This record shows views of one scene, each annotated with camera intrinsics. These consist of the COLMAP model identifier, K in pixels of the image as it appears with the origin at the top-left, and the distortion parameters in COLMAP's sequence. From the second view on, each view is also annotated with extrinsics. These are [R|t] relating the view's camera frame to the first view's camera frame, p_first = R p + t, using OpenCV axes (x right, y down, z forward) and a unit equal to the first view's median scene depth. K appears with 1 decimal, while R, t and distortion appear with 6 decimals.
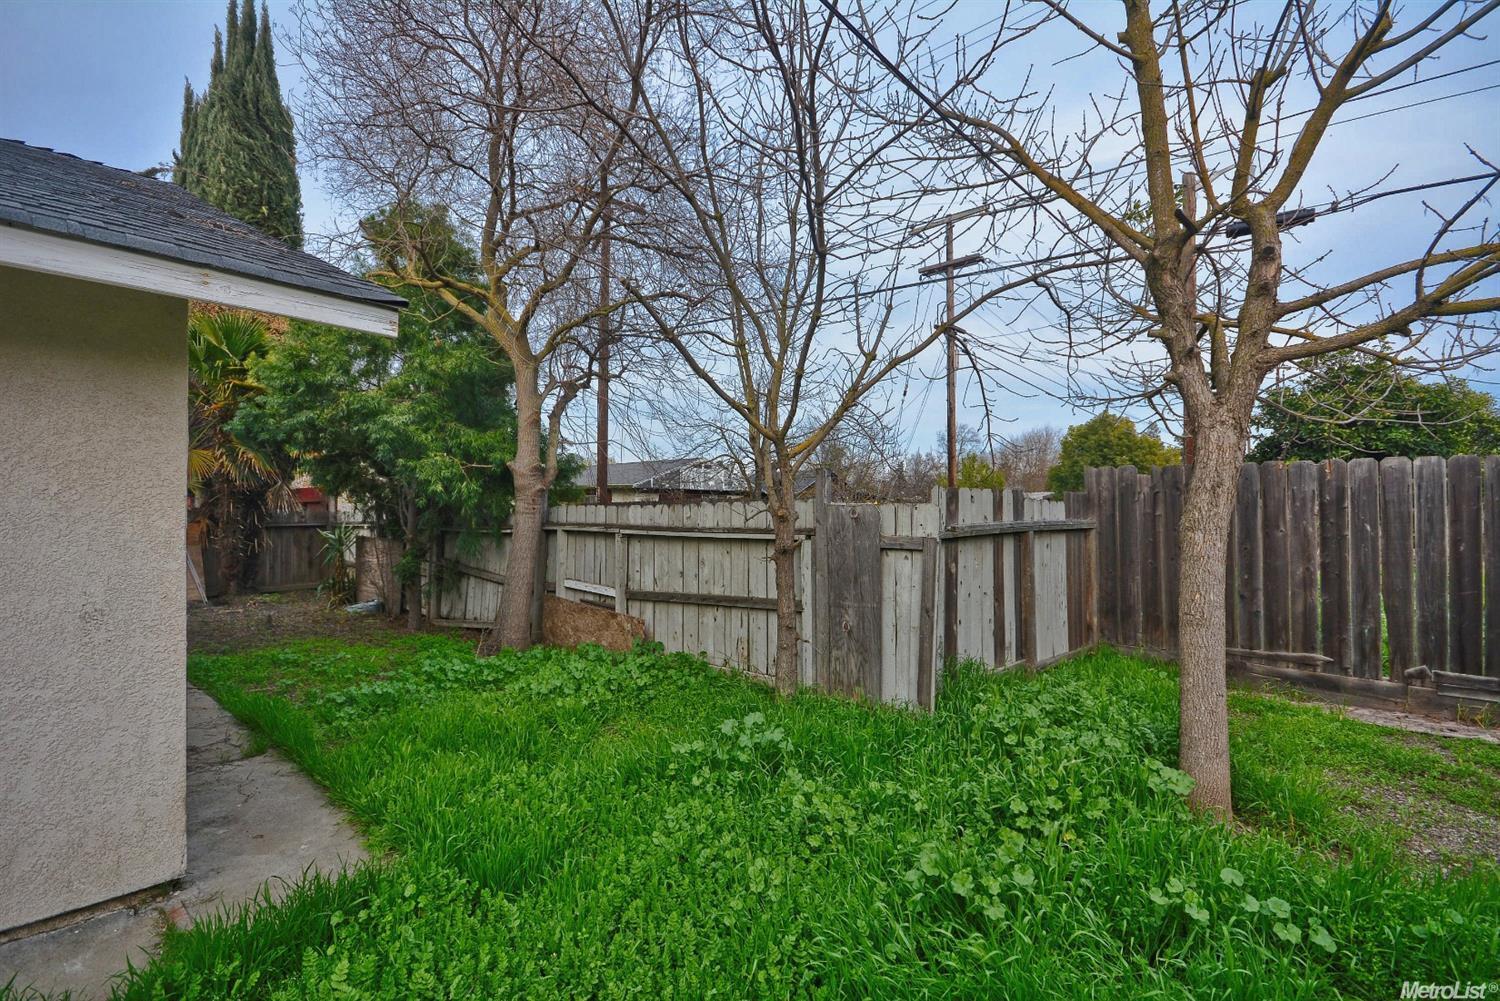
lens RADIAL K [[661.8, 0, 745.8], [0, 661.8, 503.8], [0, 0, 1]] dist [0.010833, -0.011005]
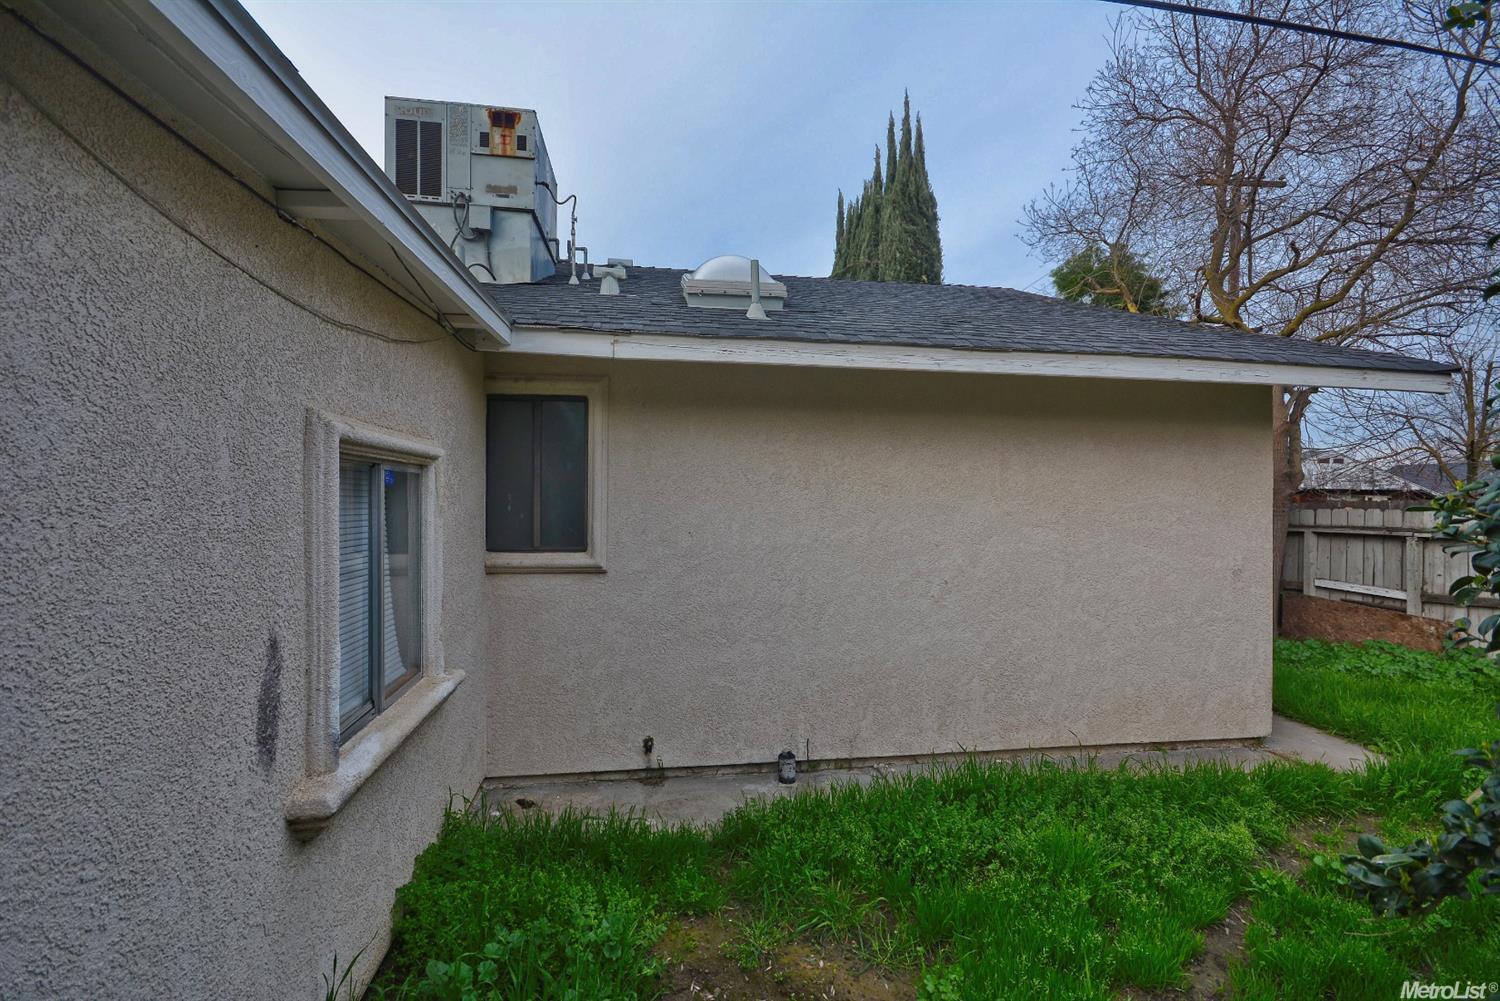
lens RADIAL K [[661.8, 0, 745.8], [0, 661.8, 503.8], [0, 0, 1]] dist [0.010833, -0.011005]
pose [[0.761905, 0.002143, -0.647685, -0.279344], [-0.002631, 0.999997, 0.000213, -0.003244], [0.647683, 0.001542, 0.761908, -0.391334]]
